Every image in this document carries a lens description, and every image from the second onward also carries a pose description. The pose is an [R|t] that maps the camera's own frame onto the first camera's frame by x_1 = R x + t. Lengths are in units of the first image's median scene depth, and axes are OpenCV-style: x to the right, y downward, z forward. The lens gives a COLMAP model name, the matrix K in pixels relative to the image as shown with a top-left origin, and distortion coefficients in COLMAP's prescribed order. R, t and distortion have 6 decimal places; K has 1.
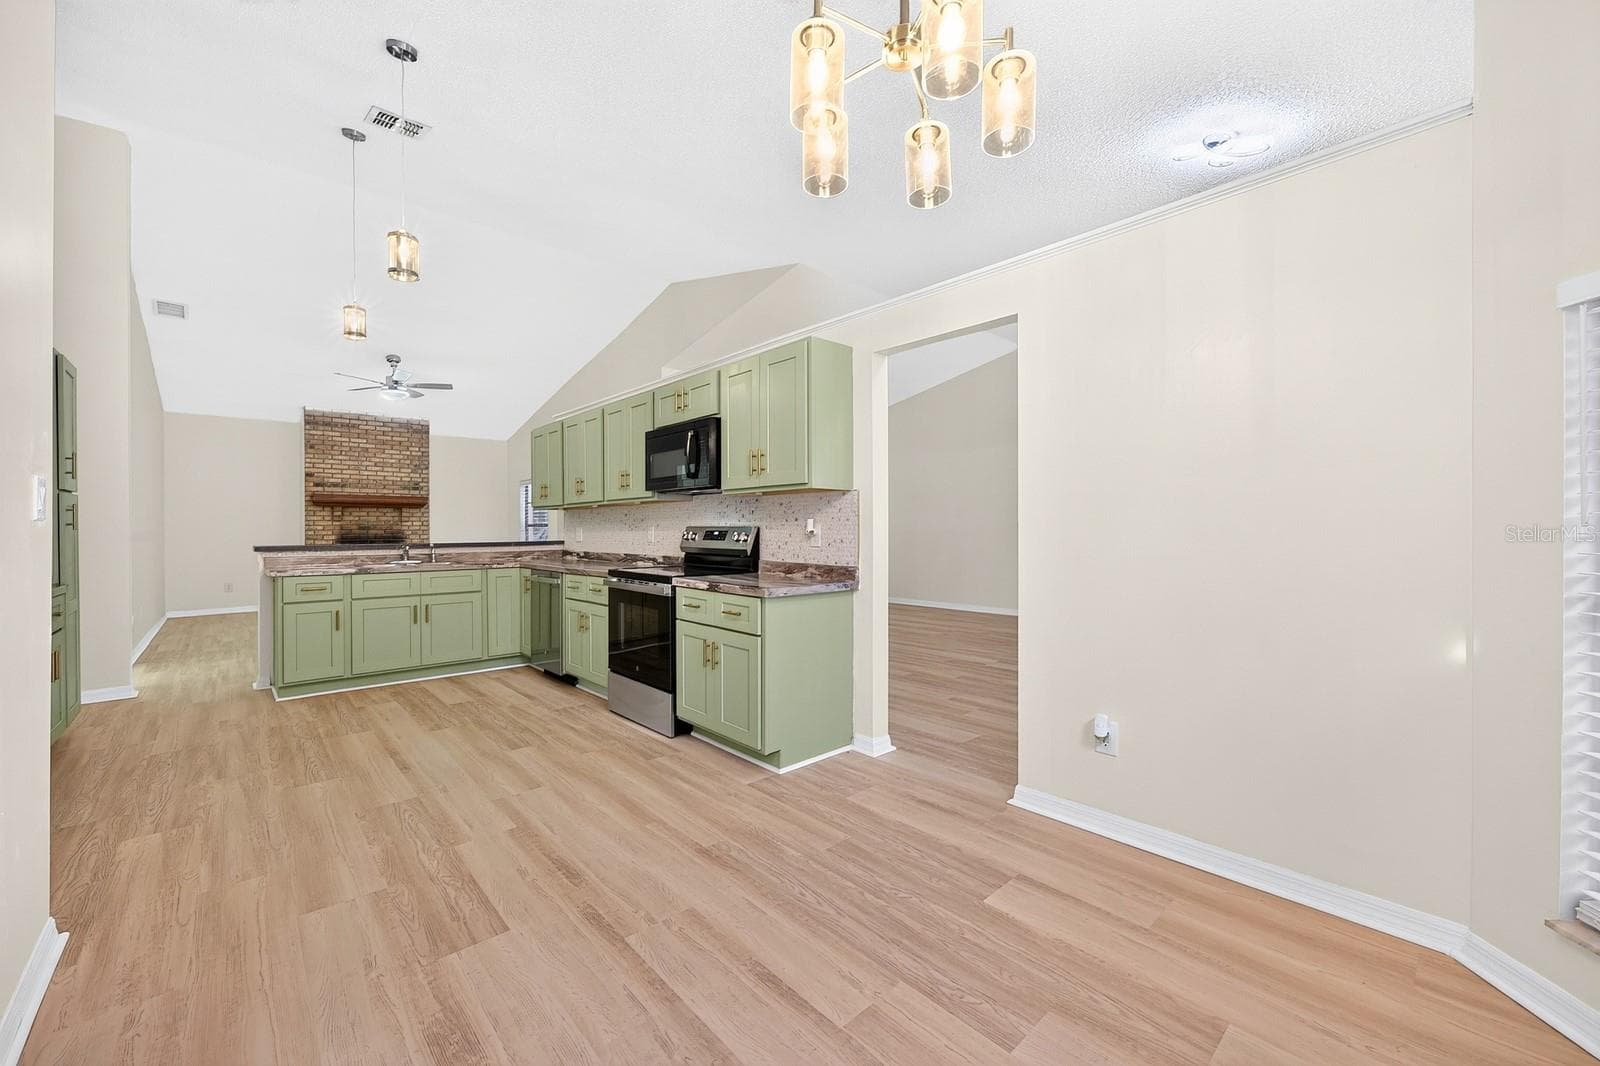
lens RADIAL K [[635.4, 0, 807.3], [0, 635.4, 530.9], [0, 0, 1]] dist [-0.011244, 0.001338]
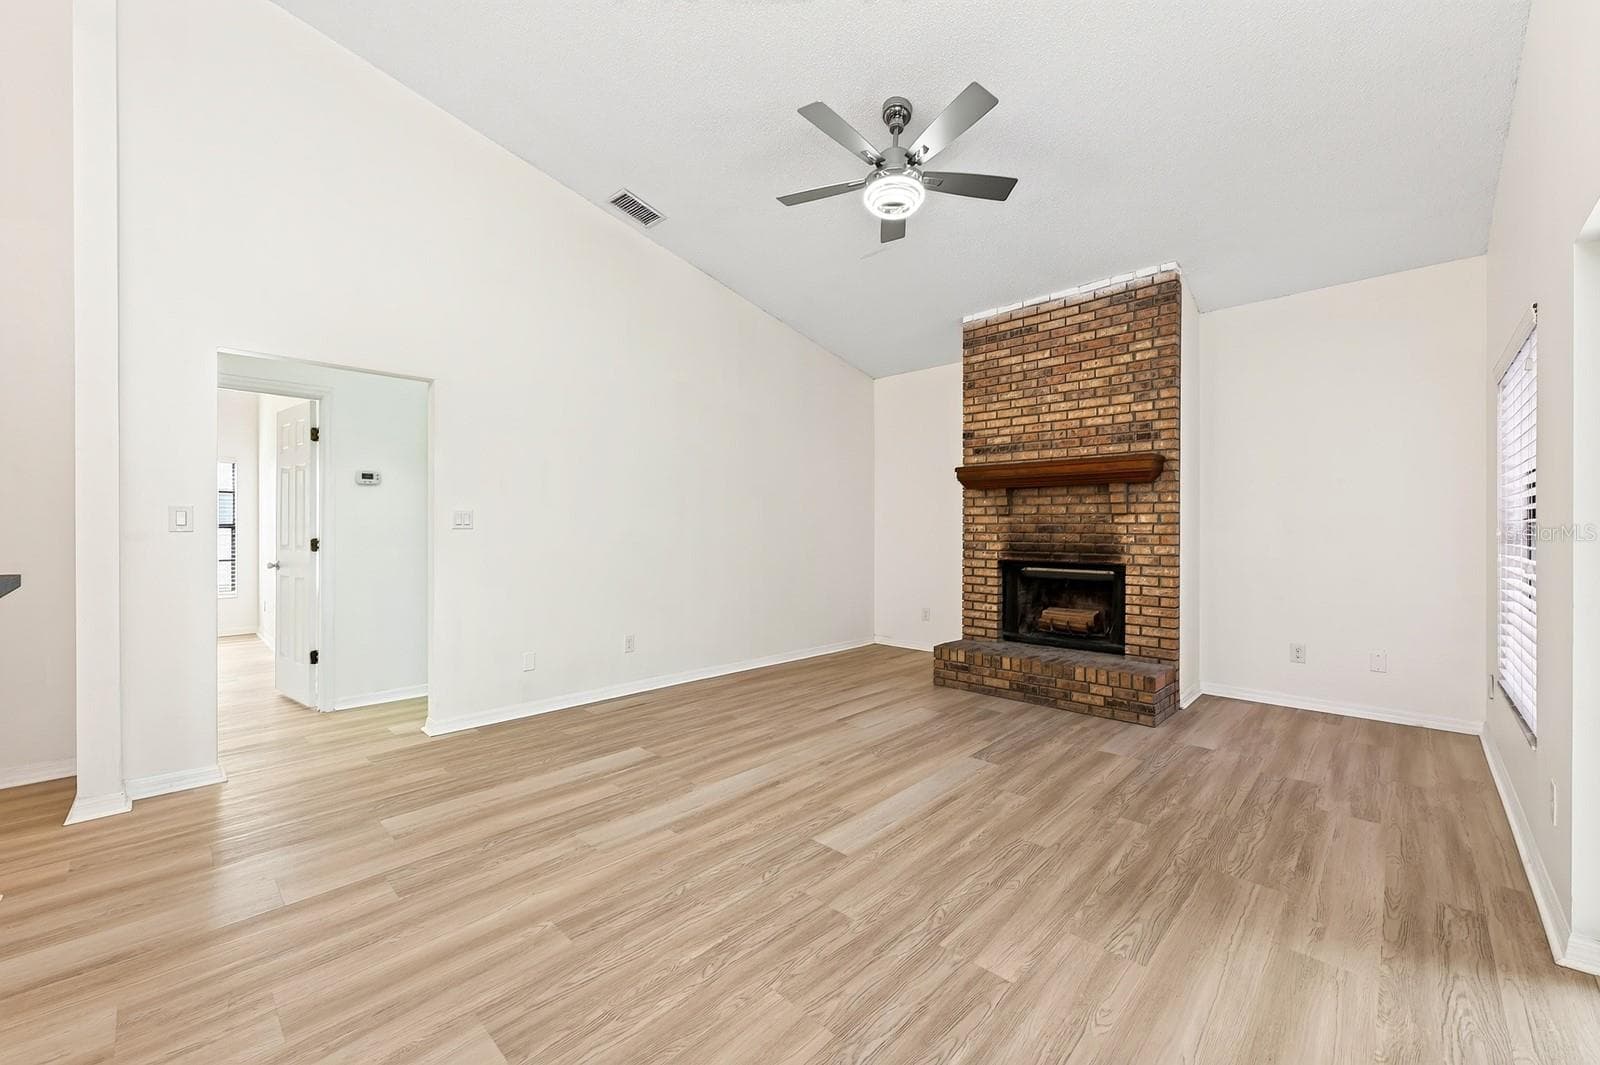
lens RADIAL K [[635.4, 0, 797.2], [0, 635.4, 526.8], [0, 0, 1]] dist [-0.011244, 0.001338]
pose [[0.070891, 0.002831, -0.997480, -0.459368], [-0.003946, 0.999989, 0.002558, -0.014405], [0.997476, 0.003755, 0.070901, 1.631103]]
